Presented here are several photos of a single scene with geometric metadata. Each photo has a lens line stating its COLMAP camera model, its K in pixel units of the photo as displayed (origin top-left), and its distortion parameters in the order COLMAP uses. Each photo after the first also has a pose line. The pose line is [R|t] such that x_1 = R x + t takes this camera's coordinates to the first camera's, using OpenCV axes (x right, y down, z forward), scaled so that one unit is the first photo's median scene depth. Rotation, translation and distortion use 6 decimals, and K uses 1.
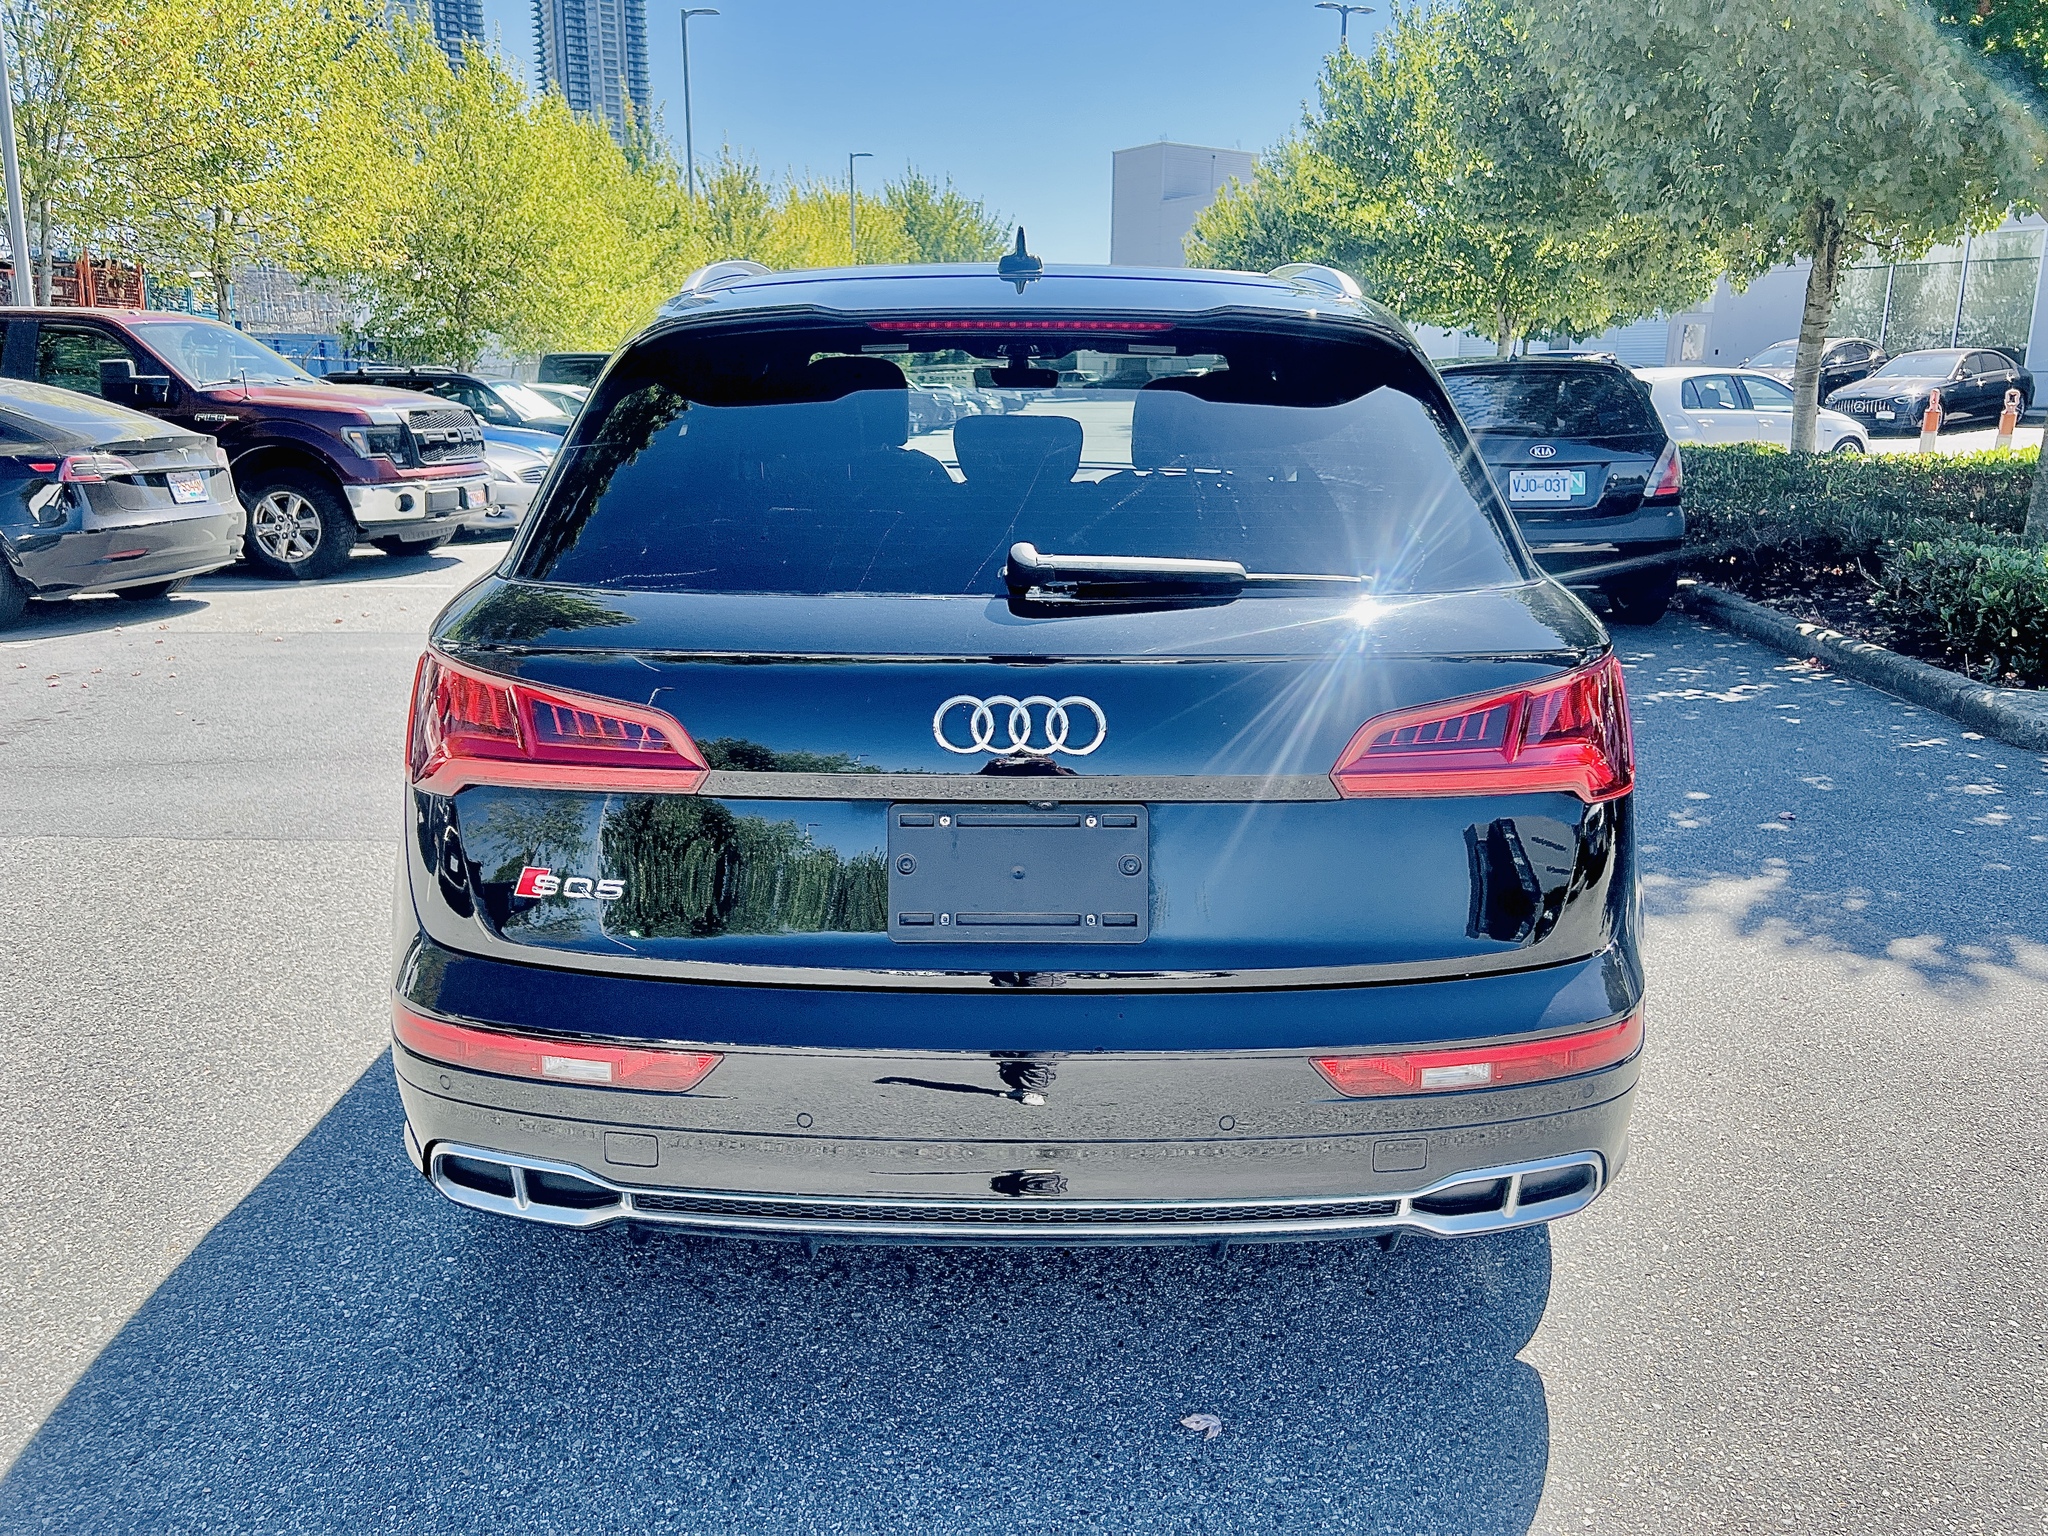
lens RADIAL K [[1580.7, 0, 1022.9], [0, 1580.7, 758.9], [0, 0, 1]] dist [0.027174, 0.002745]
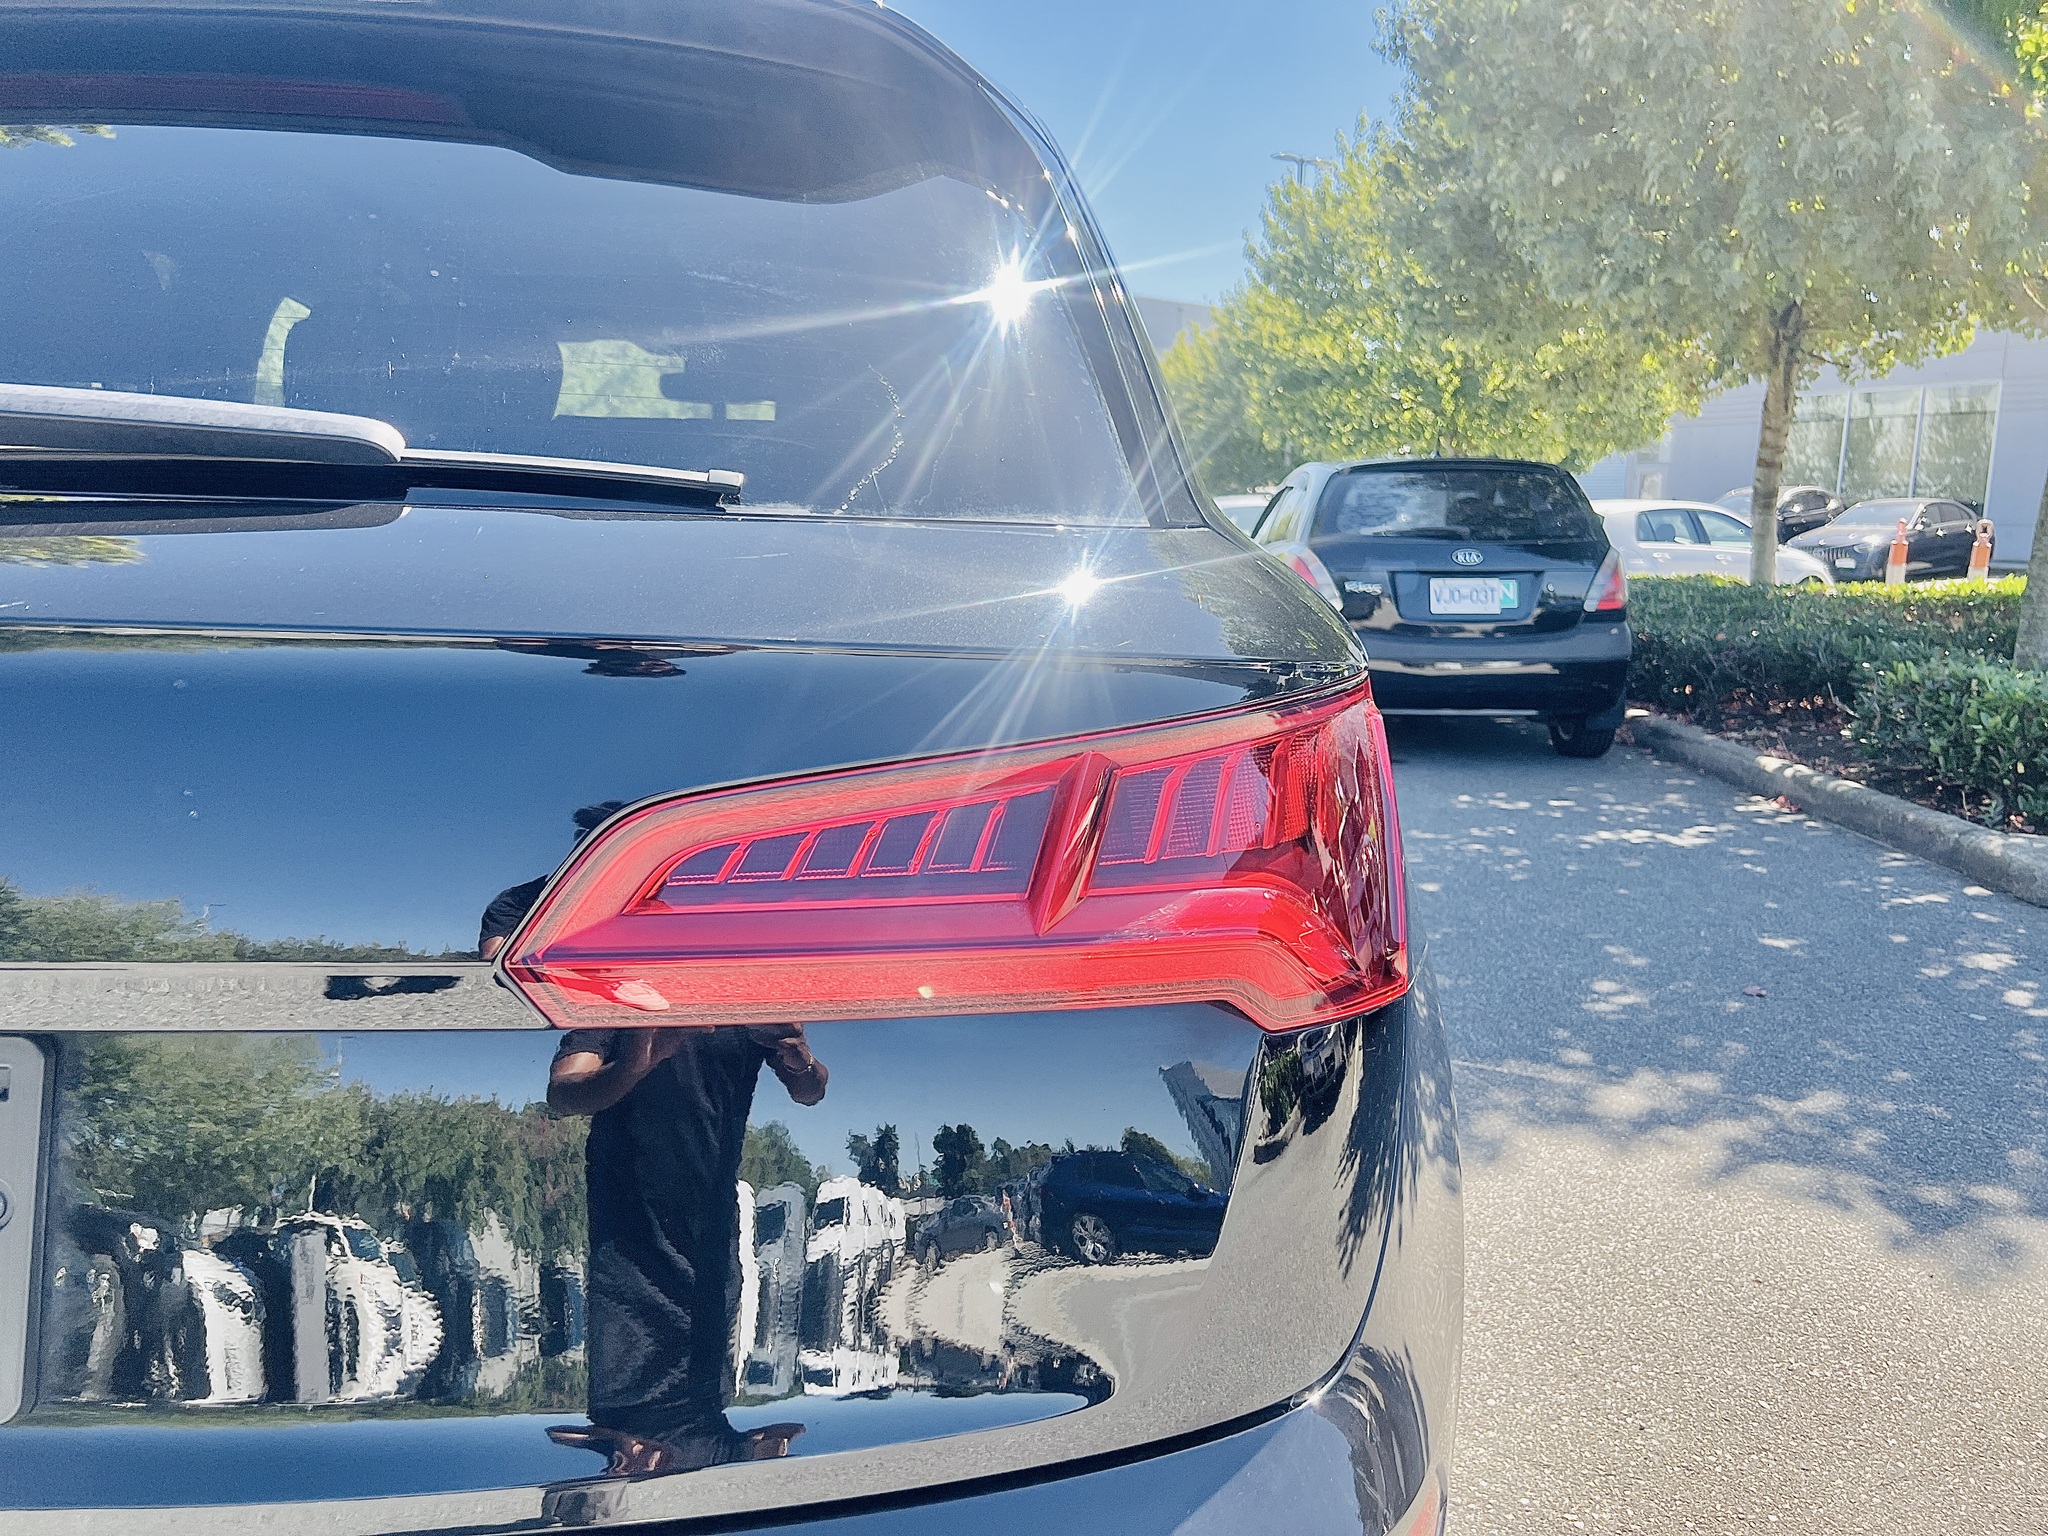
lens RADIAL K [[1580.7, 0, 1015.4], [0, 1580.7, 771.6], [0, 0, 1]] dist [0.027174, 0.002745]
pose [[0.999804, 0.015481, 0.012352, 0.053553], [-0.014432, 0.996614, -0.080946, -0.001295], [-0.013563, 0.080752, 0.996642, 0.109829]]
